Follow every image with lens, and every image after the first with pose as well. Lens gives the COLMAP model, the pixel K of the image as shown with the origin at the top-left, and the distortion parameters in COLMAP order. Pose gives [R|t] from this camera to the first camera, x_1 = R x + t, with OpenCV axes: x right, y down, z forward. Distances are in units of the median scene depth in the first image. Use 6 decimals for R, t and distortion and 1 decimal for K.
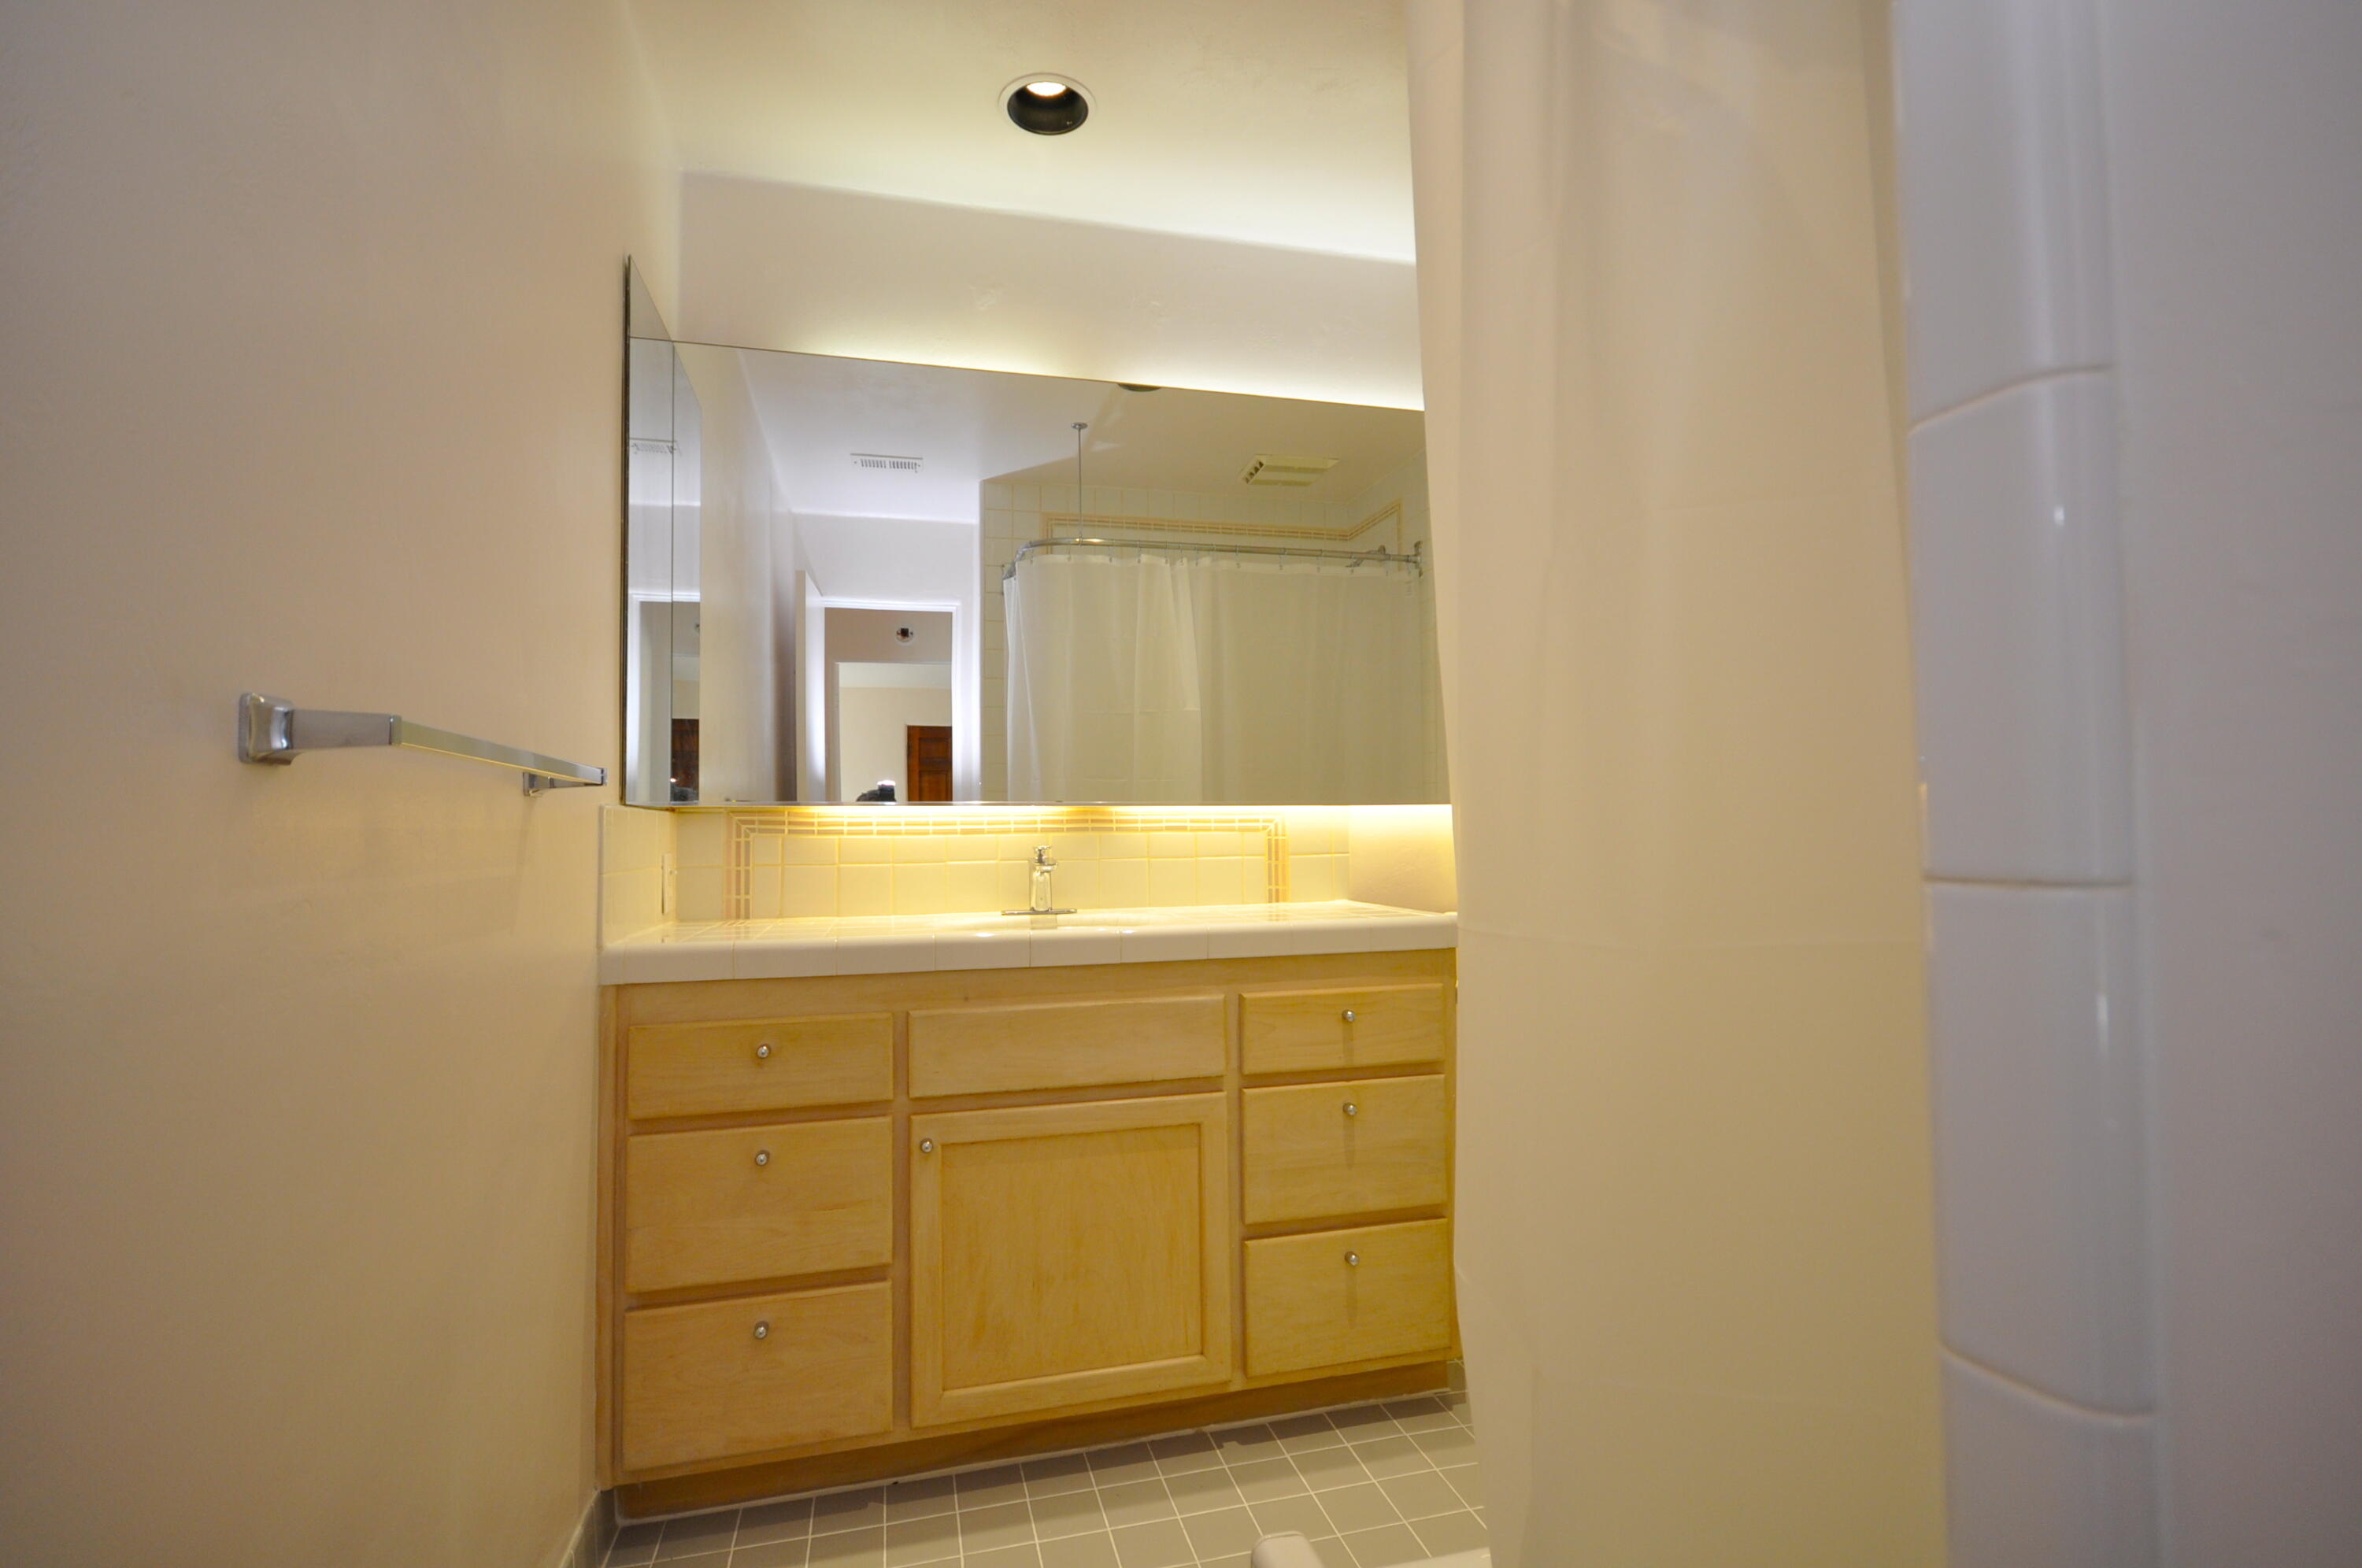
lens RADIAL K [[1138.9, 0, 1185.1], [0, 1138.9, 782.9], [0, 0, 1]] dist [-0.003282, -0.000088]
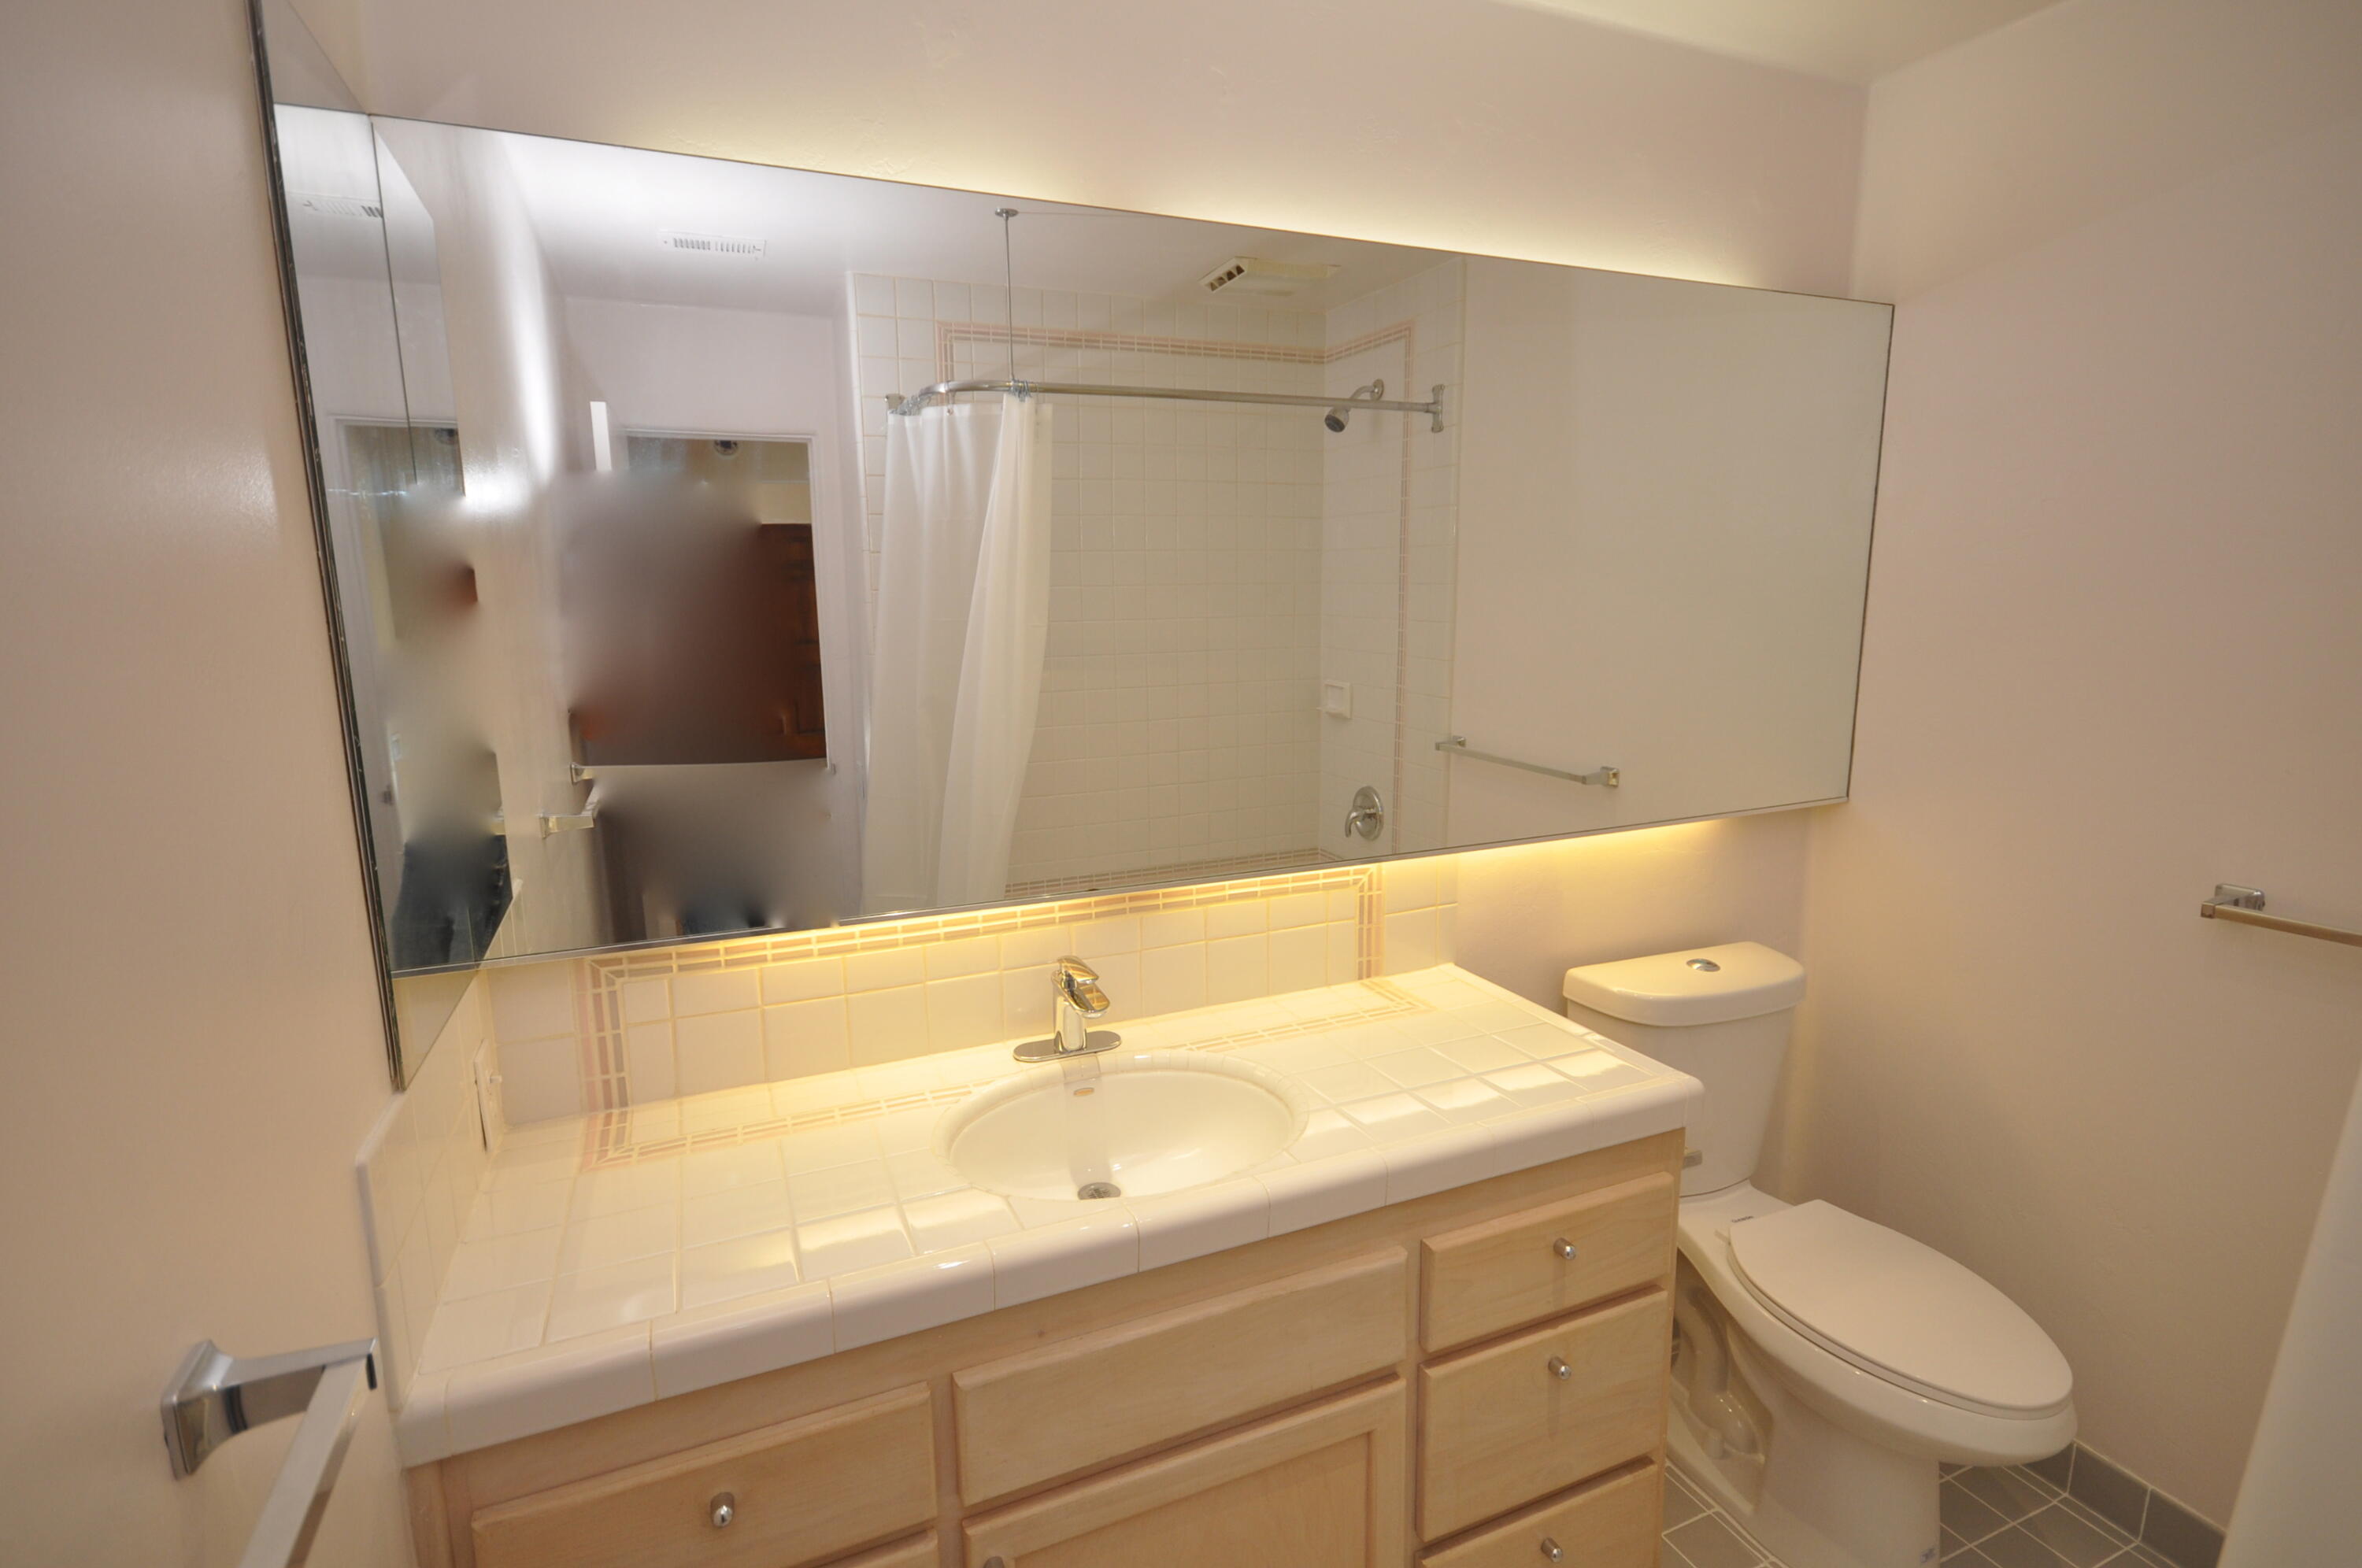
lens RADIAL K [[1164.8, 0, 1183.0], [0, 1164.8, 787.4], [0, 0, 1]] dist [0.006925, 0.000261]
pose [[0.988545, -0.026170, 0.148638, -0.166248], [-0.006028, 0.977220, 0.212143, -0.198142], [-0.150804, -0.210609, 0.965868, 0.354742]]
